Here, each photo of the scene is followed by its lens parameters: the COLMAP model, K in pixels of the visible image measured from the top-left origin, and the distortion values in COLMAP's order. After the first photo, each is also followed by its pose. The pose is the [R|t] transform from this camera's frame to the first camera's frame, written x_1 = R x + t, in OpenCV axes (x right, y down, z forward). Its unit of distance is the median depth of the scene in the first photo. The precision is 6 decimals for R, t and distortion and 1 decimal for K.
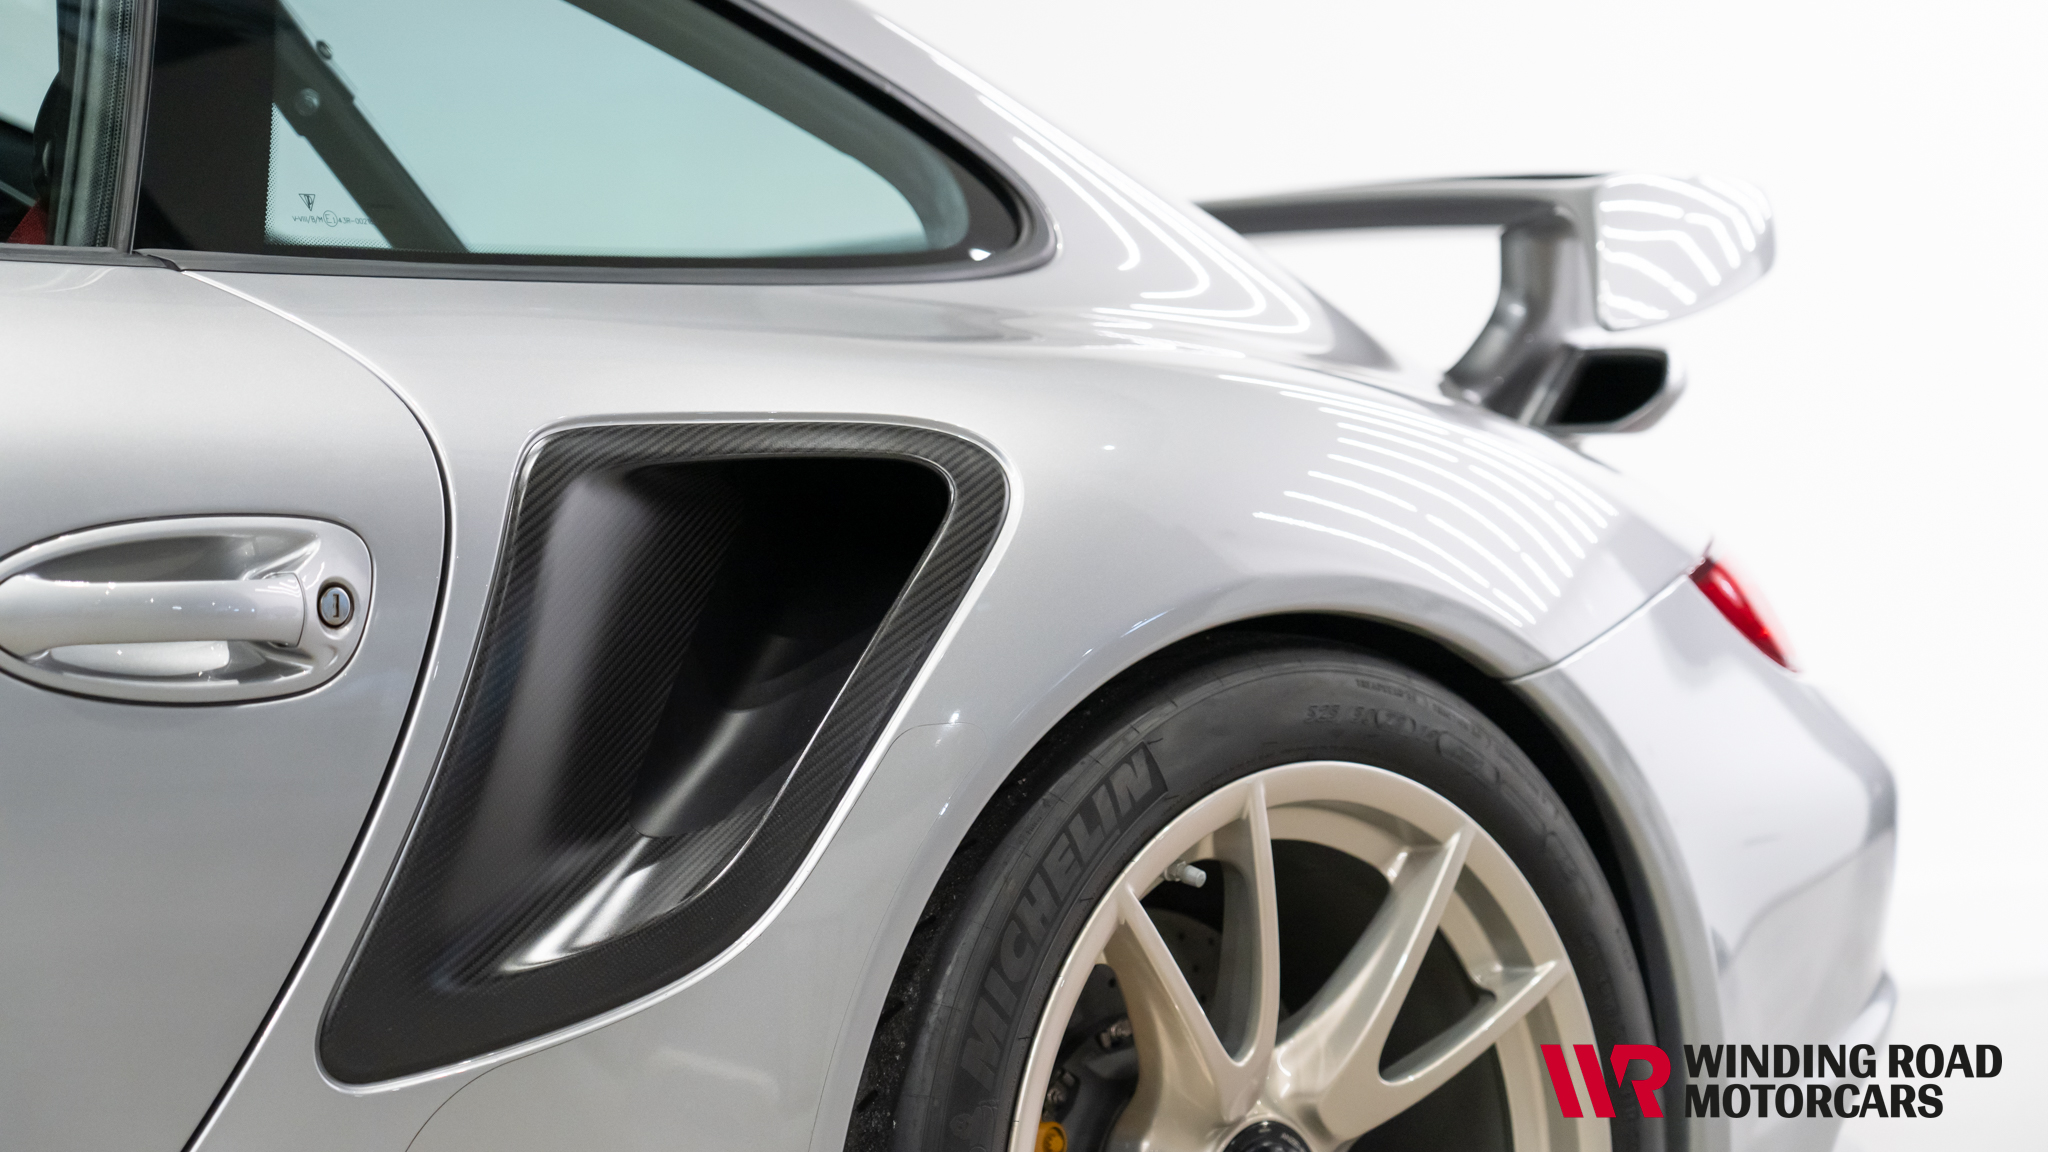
lens RADIAL K [[4145.1, 0, 1025.2], [0, 4145.1, 571.6], [0, 0, 1]] dist [0.051440, 0.000000]
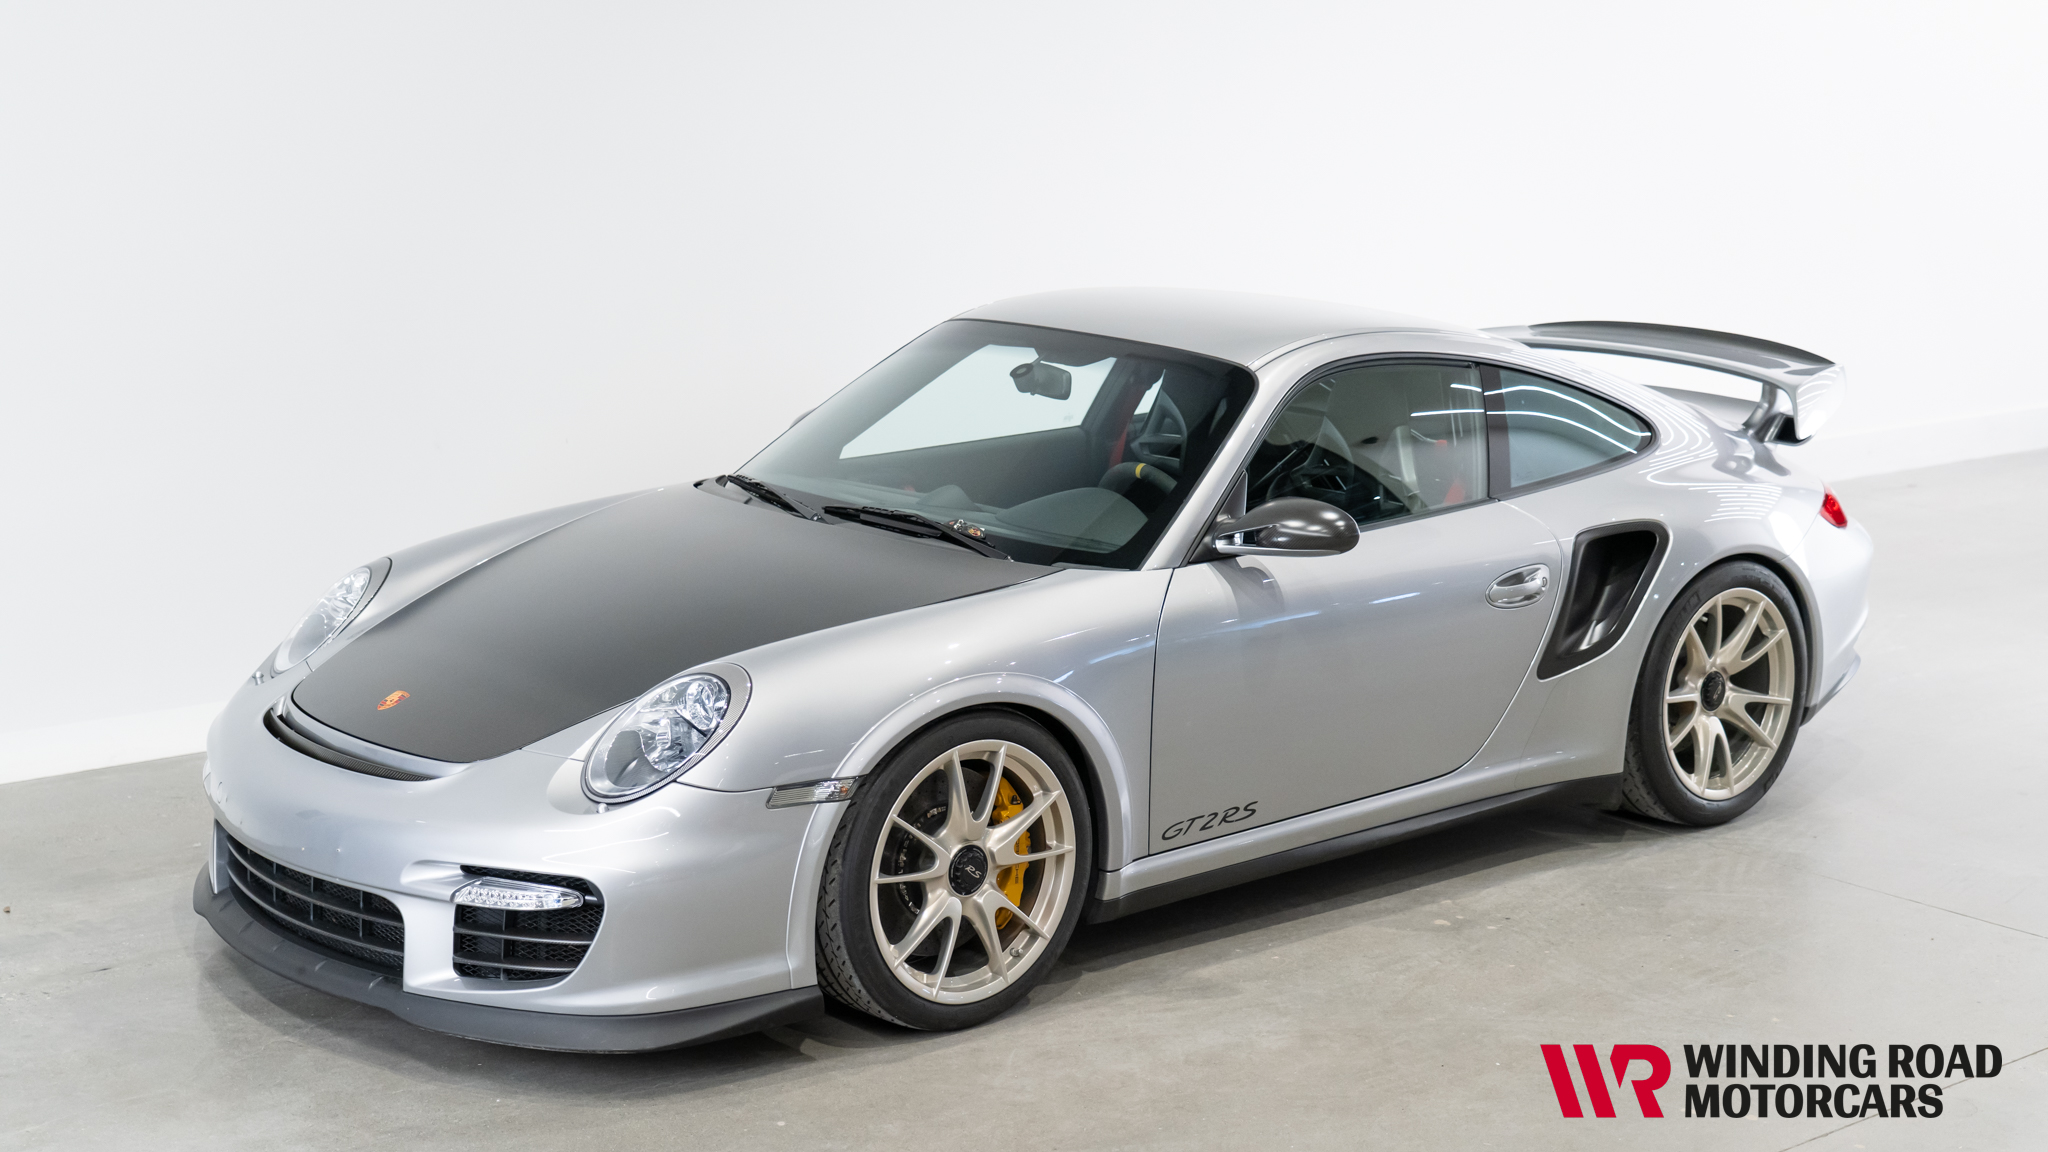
lens RADIAL K [[3026.8, 0, 1041.8], [0, 3026.8, 590.7], [0, 0, 1]] dist [0.050832, 0.000000]
pose [[0.998725, 0.016195, -0.047803, -0.488006], [-0.005927, 0.978201, 0.207574, -0.594251], [0.050123, -0.207026, 0.977051, -2.059293]]
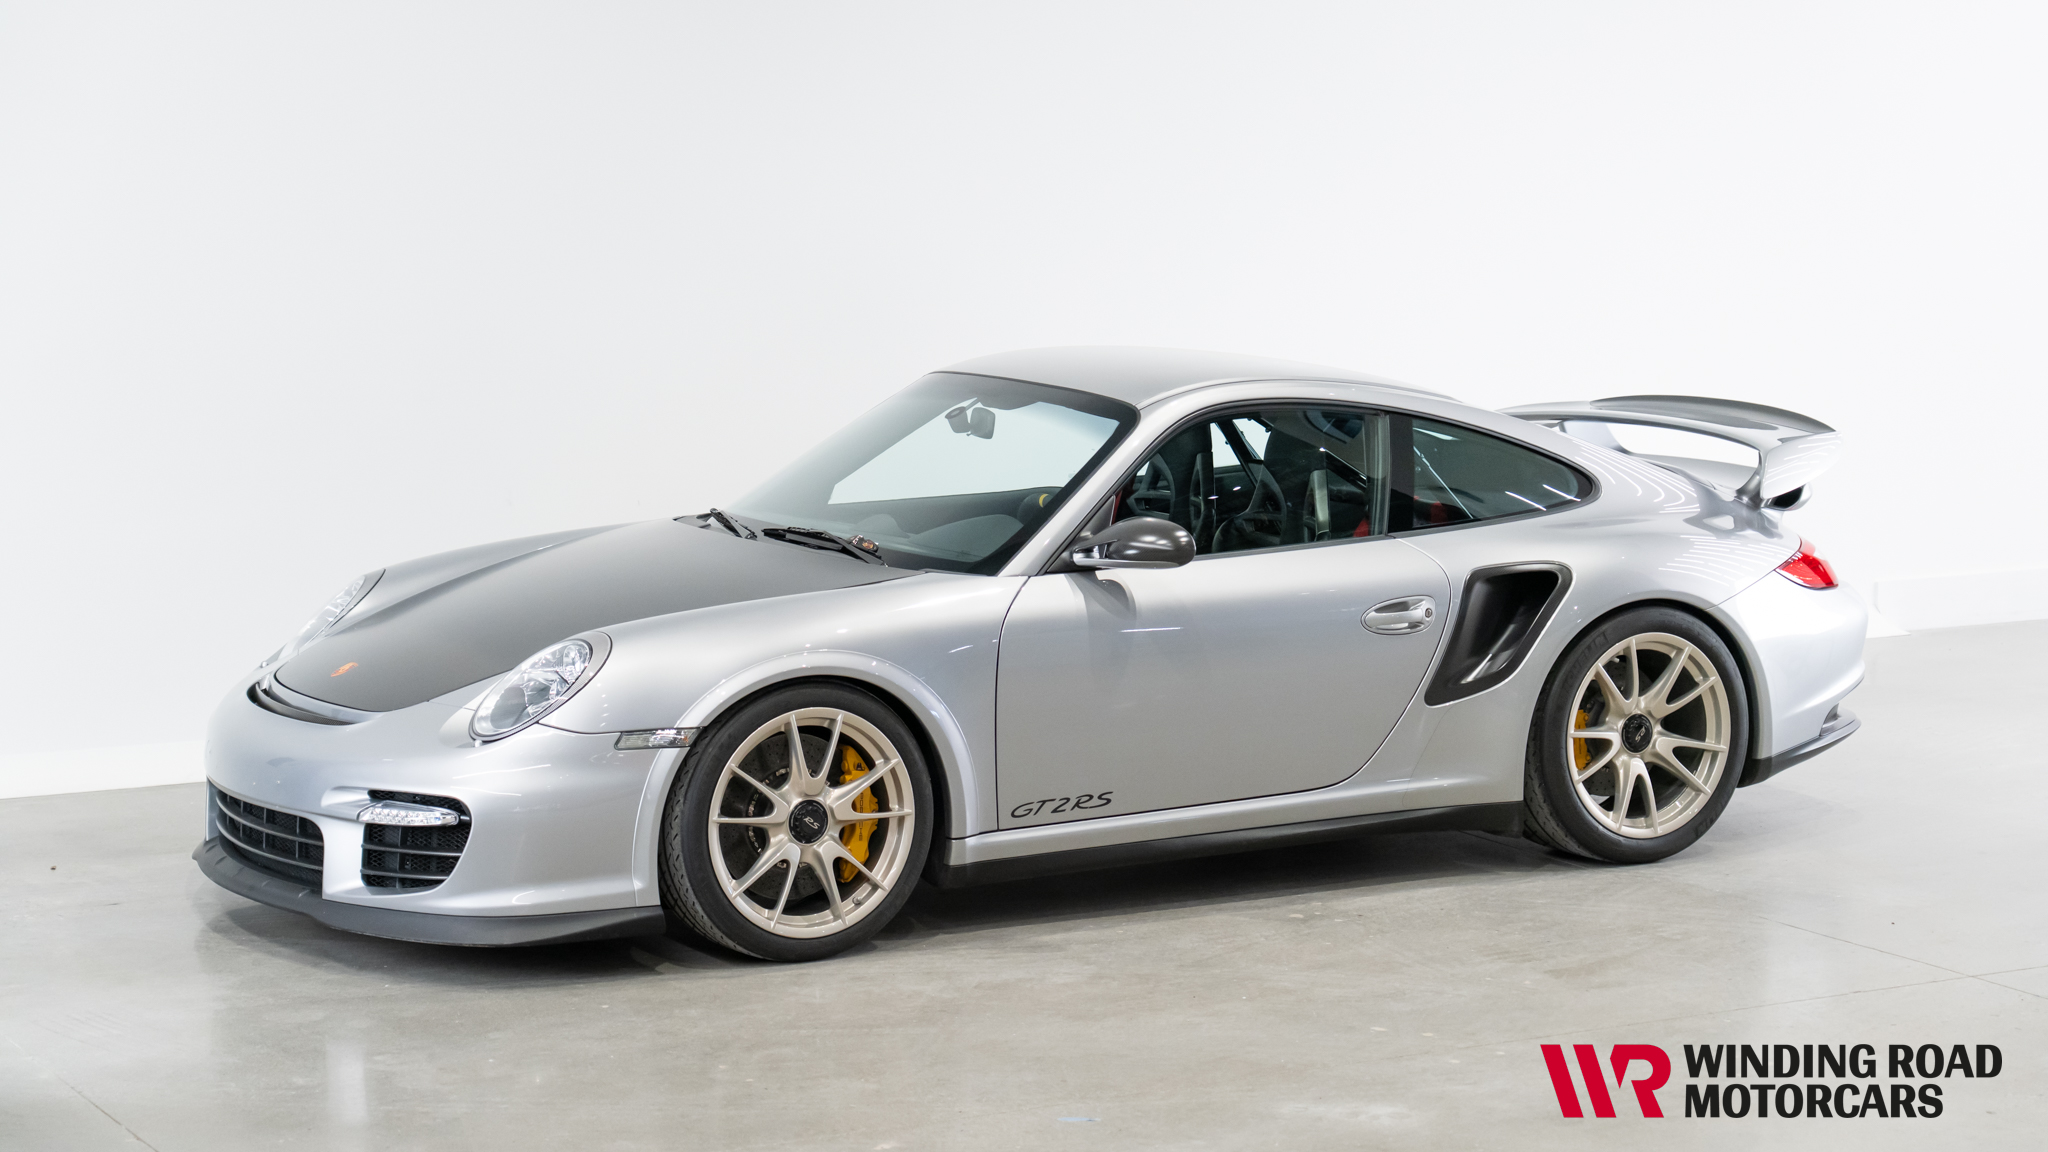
lens RADIAL K [[4145.1, 0, 1012.6], [0, 4145.1, 562.7], [0, 0, 1]] dist [0.051440, 0.000000]
pose [[0.972700, 0.025599, -0.230649, 0.431407], [0.004495, 0.991633, 0.129015, -0.602468], [0.232022, -0.126529, 0.964446, -3.402179]]
